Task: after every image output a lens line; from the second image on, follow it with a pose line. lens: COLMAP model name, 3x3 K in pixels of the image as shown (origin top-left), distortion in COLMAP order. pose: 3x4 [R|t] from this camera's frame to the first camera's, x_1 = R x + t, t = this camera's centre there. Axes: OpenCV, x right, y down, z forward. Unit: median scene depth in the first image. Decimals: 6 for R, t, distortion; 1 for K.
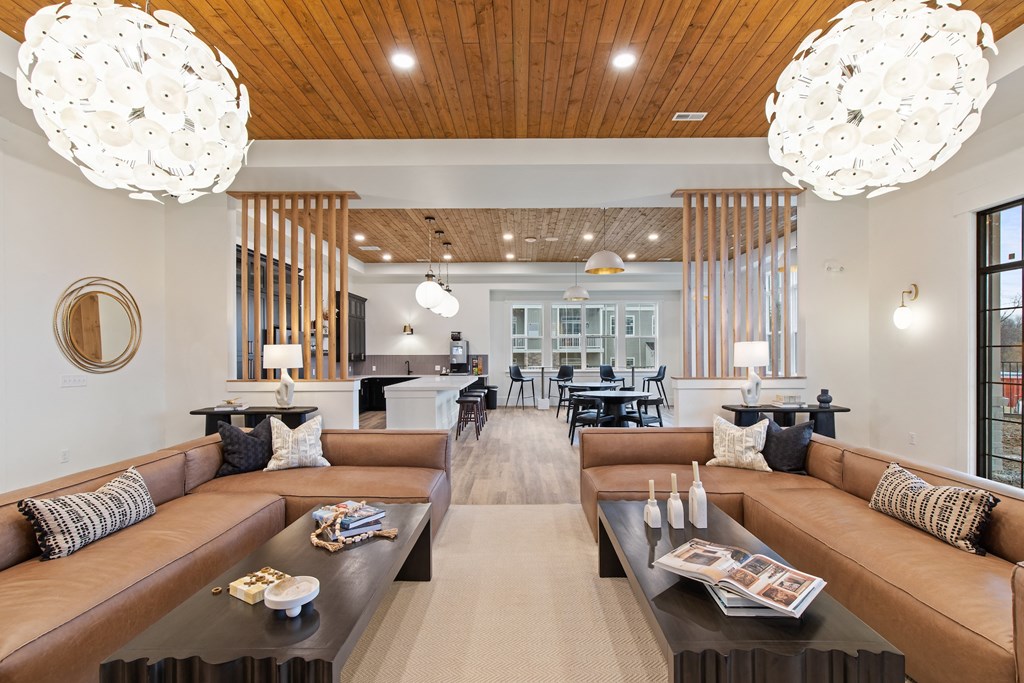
lens RADIAL K [[470.9, 0, 517.5], [0, 470.9, 349.3], [0, 0, 1]] dist [-0.007885, 0.002174]
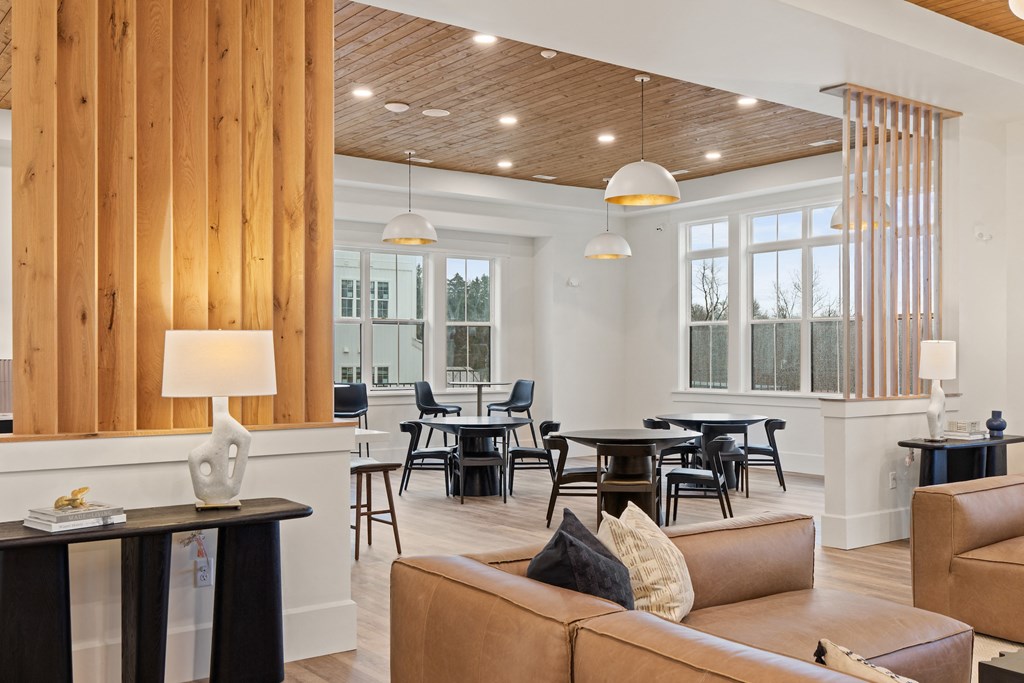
lens RADIAL K [[1014.4, 0, 518.5], [0, 1014.4, 347.8], [0, 0, 1]] dist [-0.004702, 0.000000]
pose [[0.792138, 0.008231, 0.610287, -0.391240], [-0.008625, 0.999960, -0.002292, 0.001031], [-0.610282, -0.003449, 0.792177, 0.121945]]
